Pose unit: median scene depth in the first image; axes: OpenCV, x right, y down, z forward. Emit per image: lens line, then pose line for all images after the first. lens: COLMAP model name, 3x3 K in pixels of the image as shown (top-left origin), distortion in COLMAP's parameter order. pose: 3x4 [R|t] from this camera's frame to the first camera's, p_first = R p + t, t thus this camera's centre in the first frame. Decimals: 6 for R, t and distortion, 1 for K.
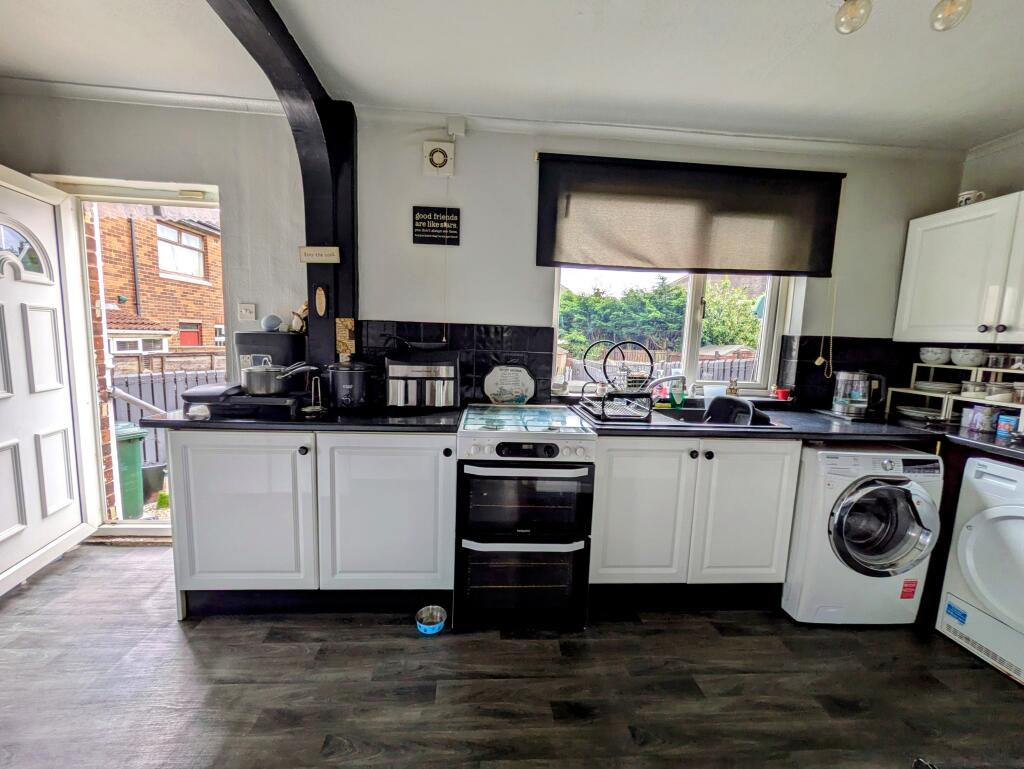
lens RADIAL K [[404.8, 0, 507.3], [0, 404.8, 382.3], [0, 0, 1]] dist [-0.002007, 0.000496]
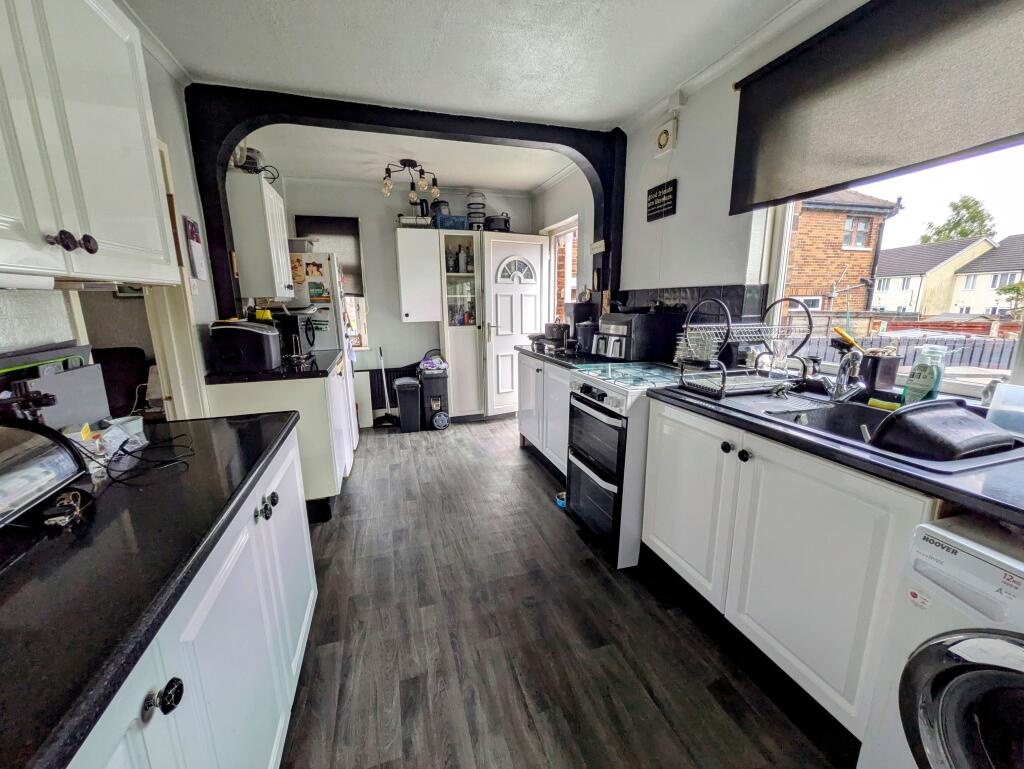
lens RADIAL K [[404.8, 0, 507.3], [0, 404.8, 382.3], [0, 0, 1]] dist [-0.002007, 0.000496]
pose [[0.230728, 0.155182, -0.960564, 0.907461], [-0.092140, 0.986249, 0.137200, -0.006020], [0.968646, 0.056850, 0.241854, 0.351799]]
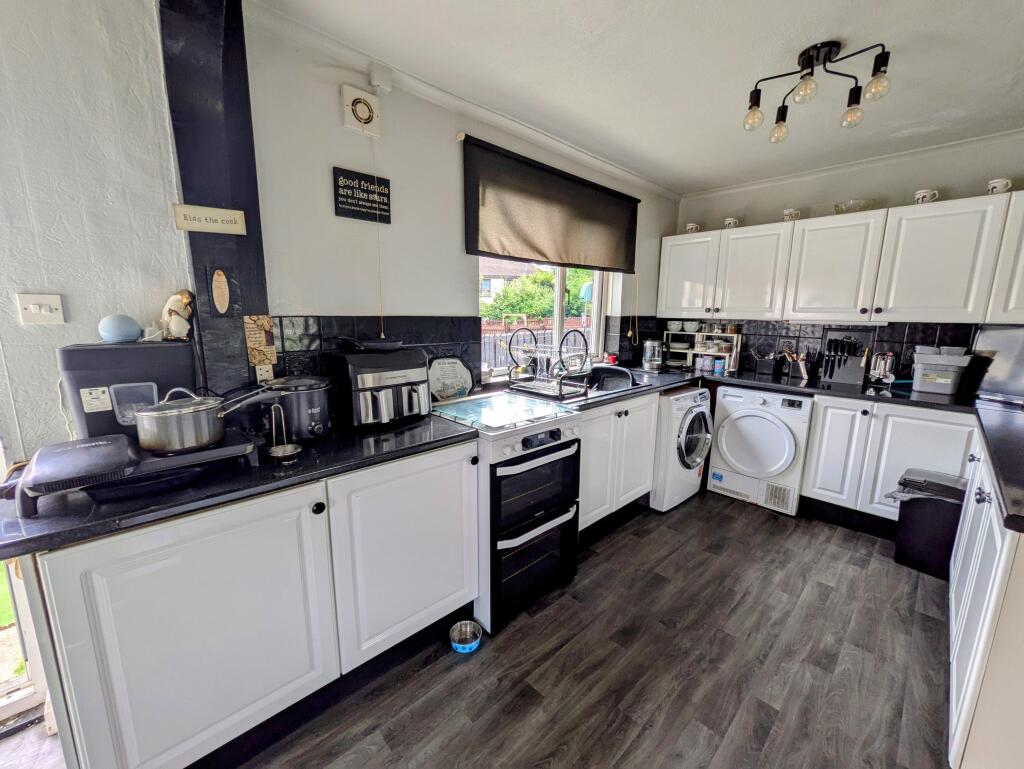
lens RADIAL K [[404.8, 0, 507.3], [0, 404.8, 382.3], [0, 0, 1]] dist [-0.002007, 0.000496]
pose [[0.777581, -0.133552, 0.614437, -0.512783], [0.088014, 0.990681, 0.103948, -0.078138], [-0.622593, -0.026749, 0.782088, 0.177895]]
